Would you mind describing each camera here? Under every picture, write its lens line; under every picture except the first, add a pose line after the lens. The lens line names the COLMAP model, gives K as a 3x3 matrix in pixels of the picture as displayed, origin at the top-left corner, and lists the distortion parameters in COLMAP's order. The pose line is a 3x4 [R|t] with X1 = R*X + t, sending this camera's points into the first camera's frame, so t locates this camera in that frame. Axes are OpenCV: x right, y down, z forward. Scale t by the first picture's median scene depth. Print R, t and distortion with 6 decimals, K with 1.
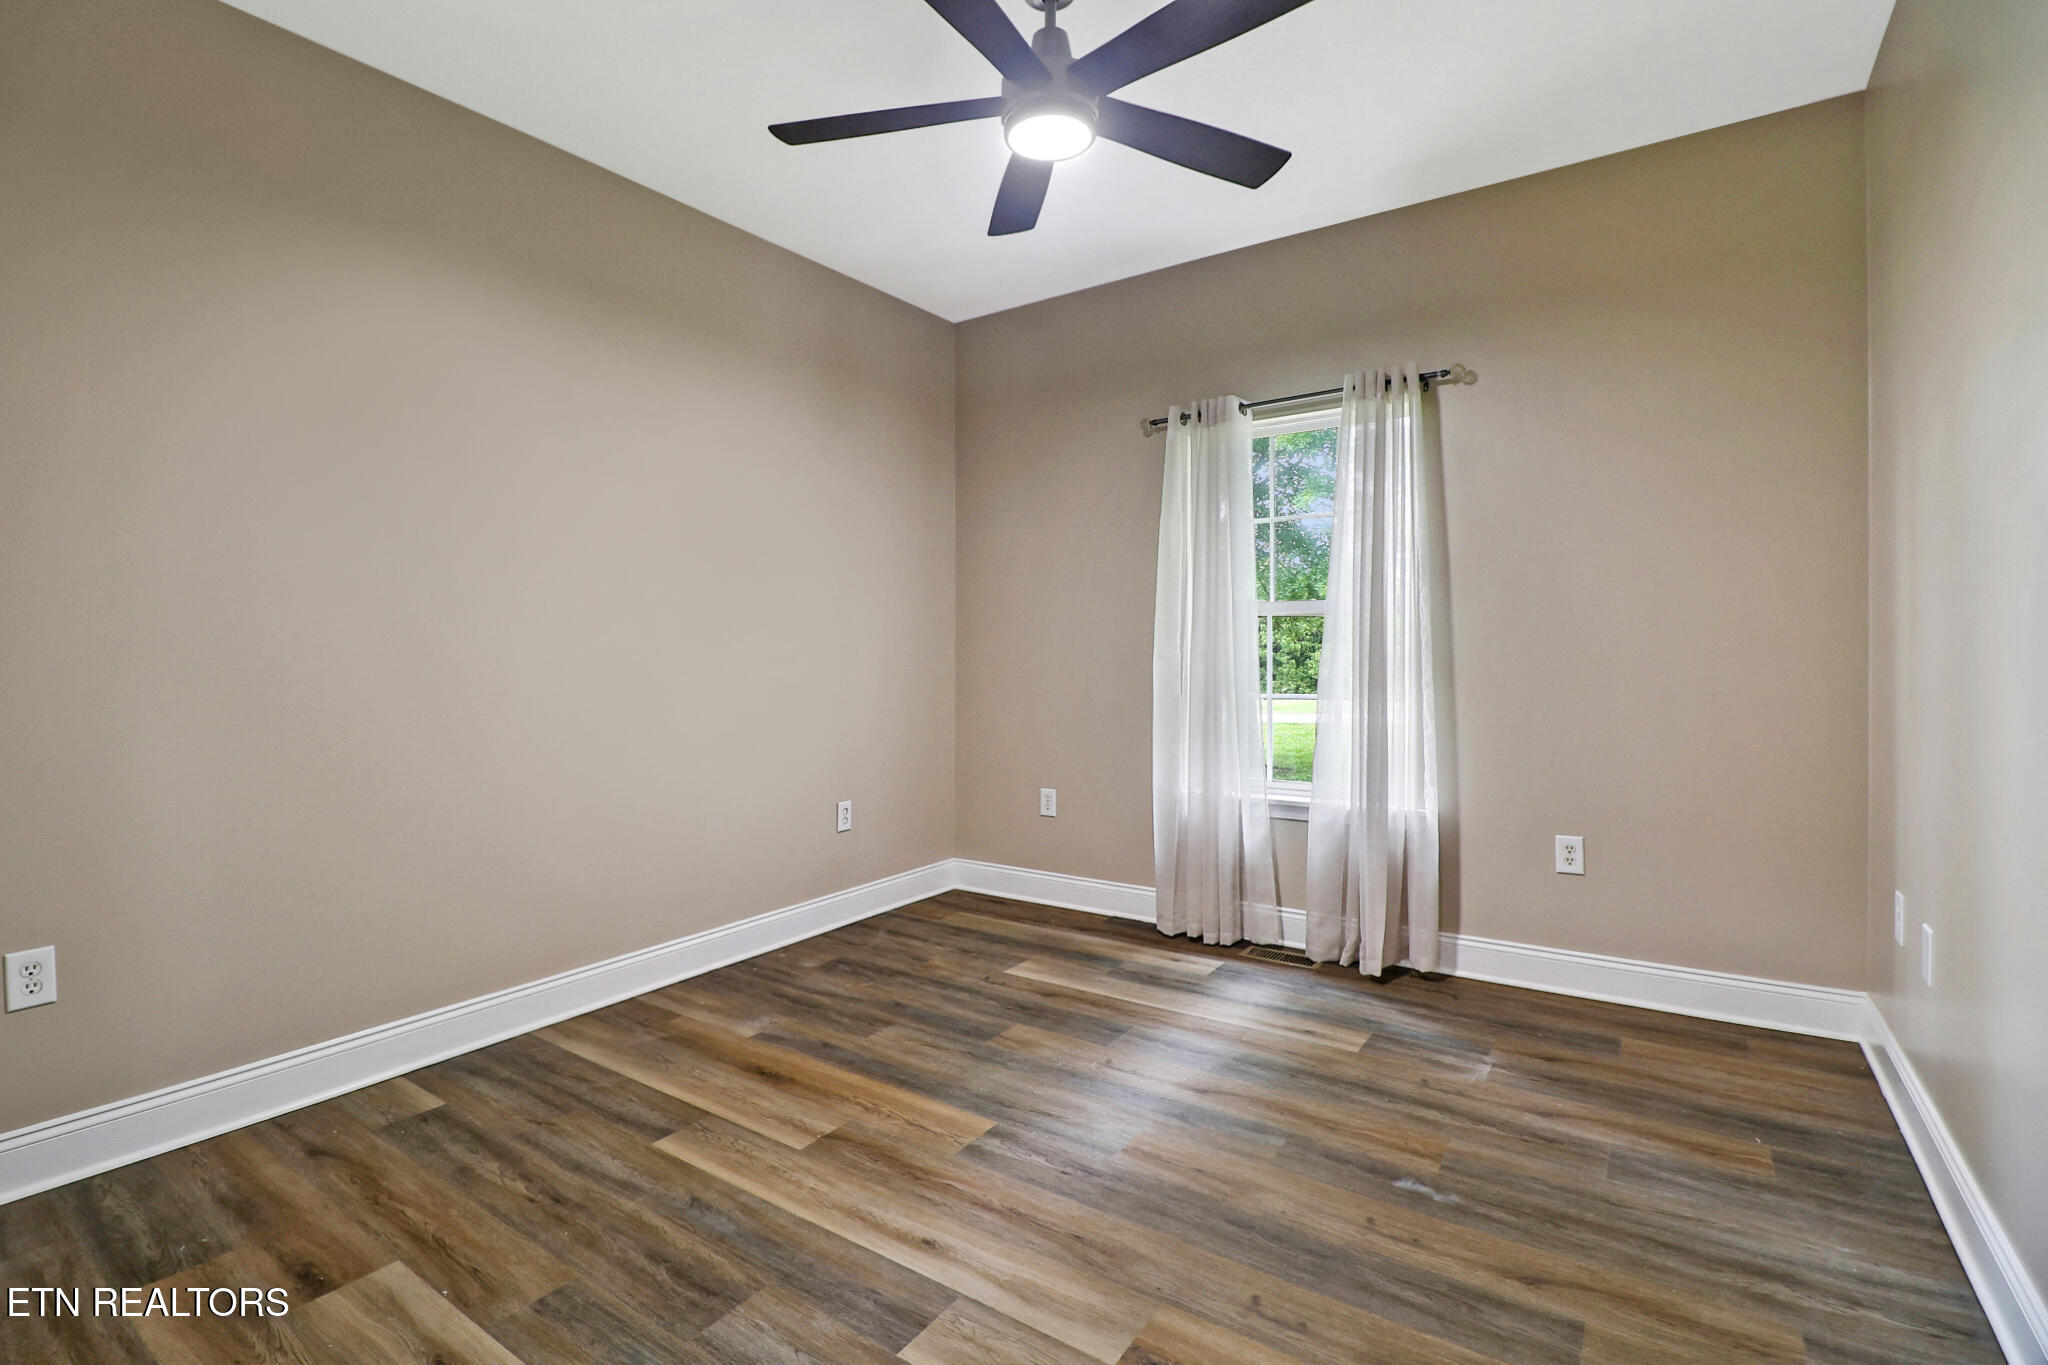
lens RADIAL K [[962.7, 0, 988.6], [0, 962.7, 653.6], [0, 0, 1]] dist [0.057316, 0.000043]
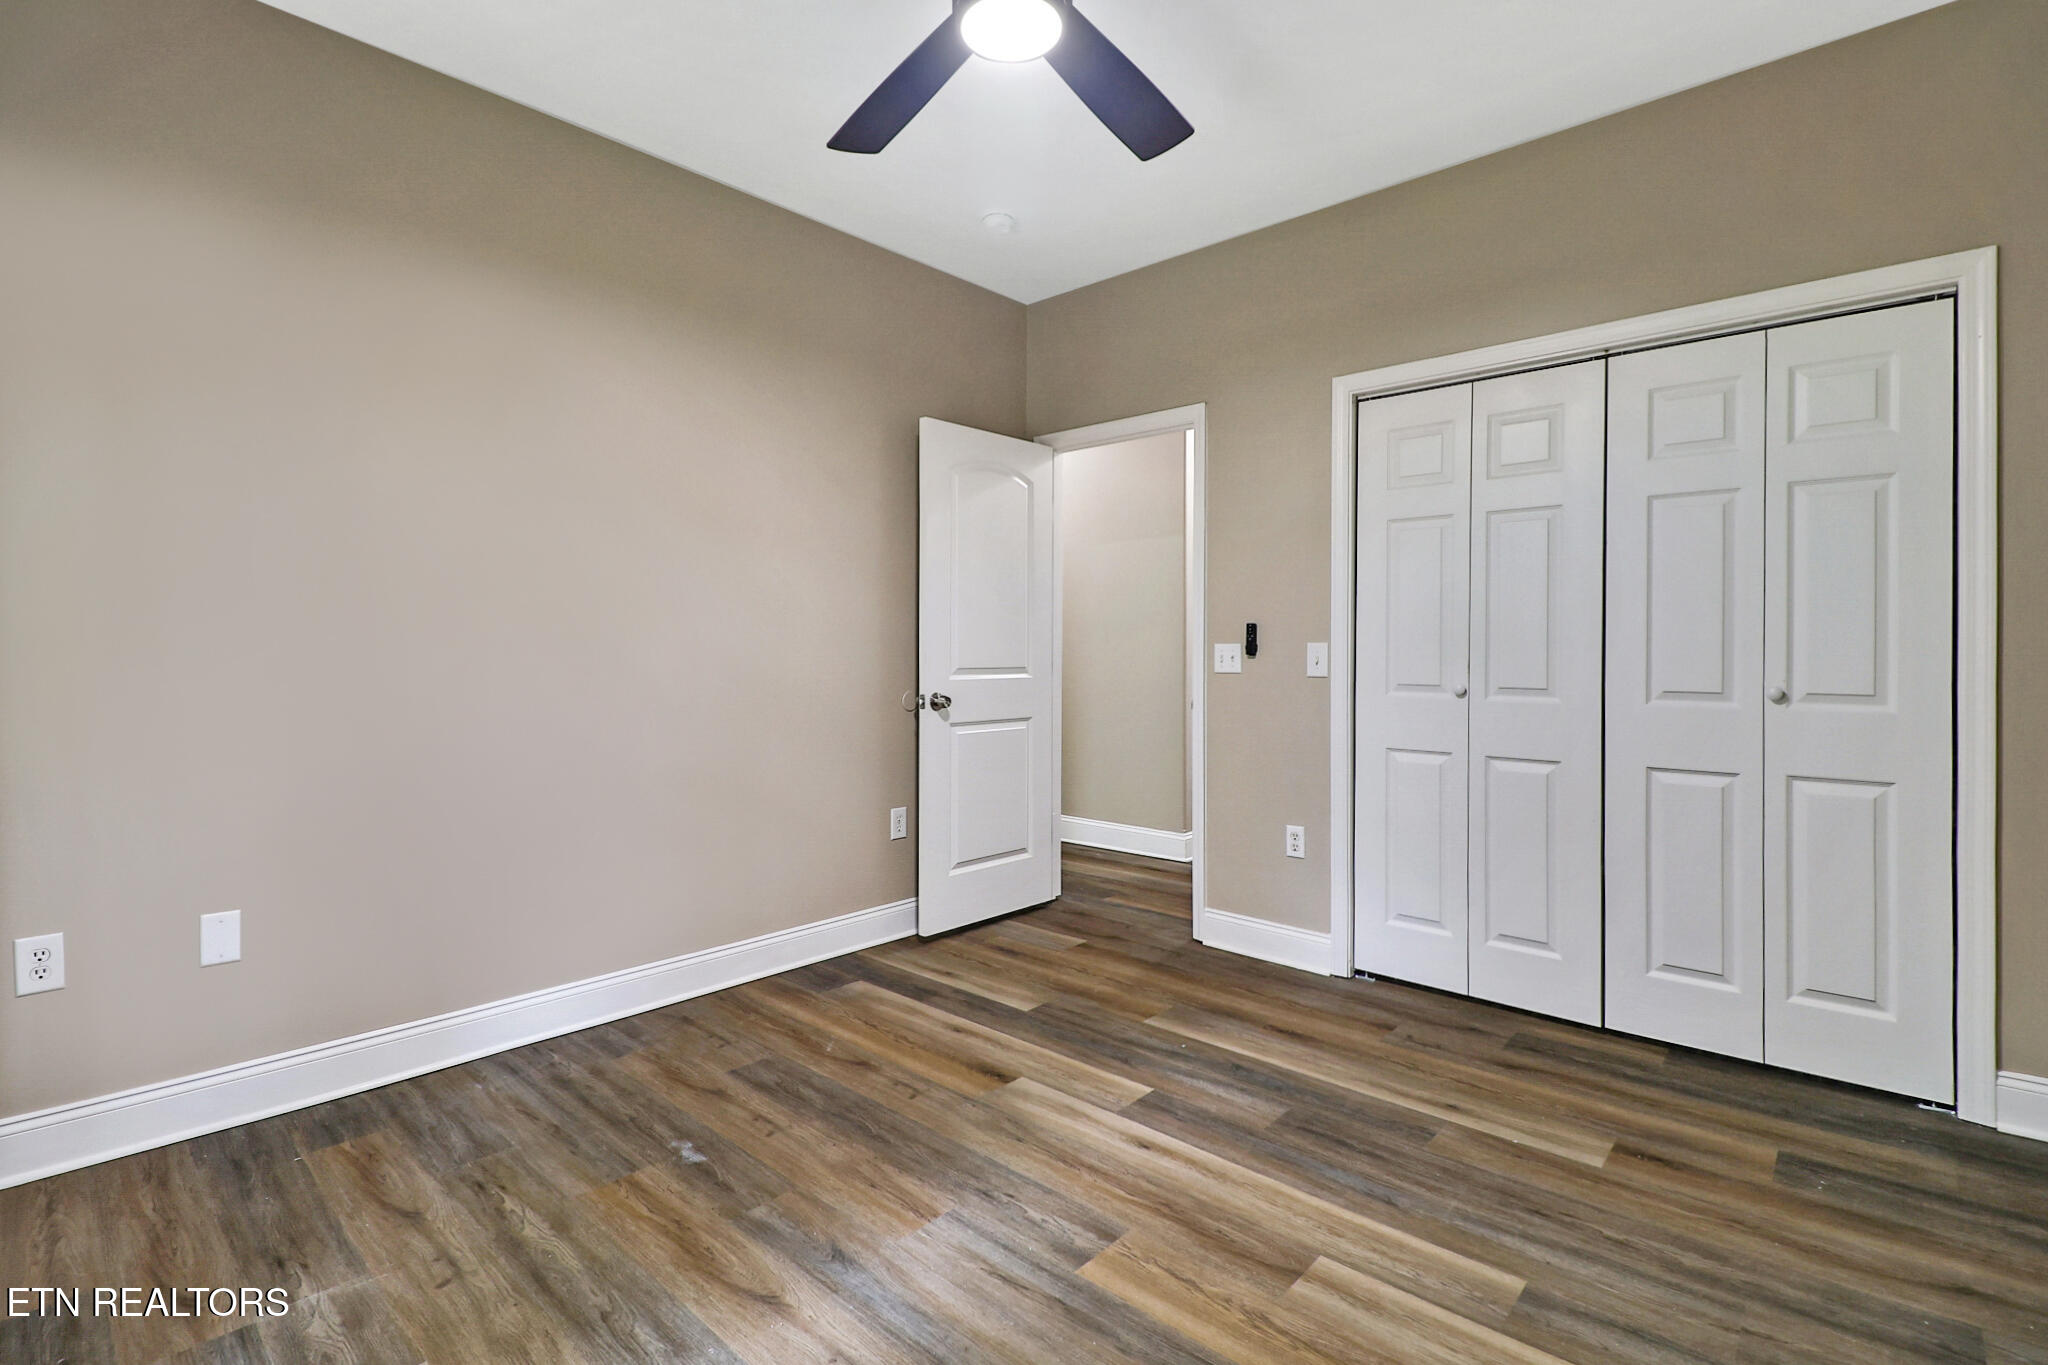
lens RADIAL K [[962.7, 0, 988.6], [0, 962.7, 653.6], [0, 0, 1]] dist [0.057316, 0.000043]
pose [[-0.990718, 0.007797, 0.135712, -0.035644], [0.007124, 0.999960, -0.005442, 0.003811], [-0.135749, -0.004425, -0.990733, 1.982964]]
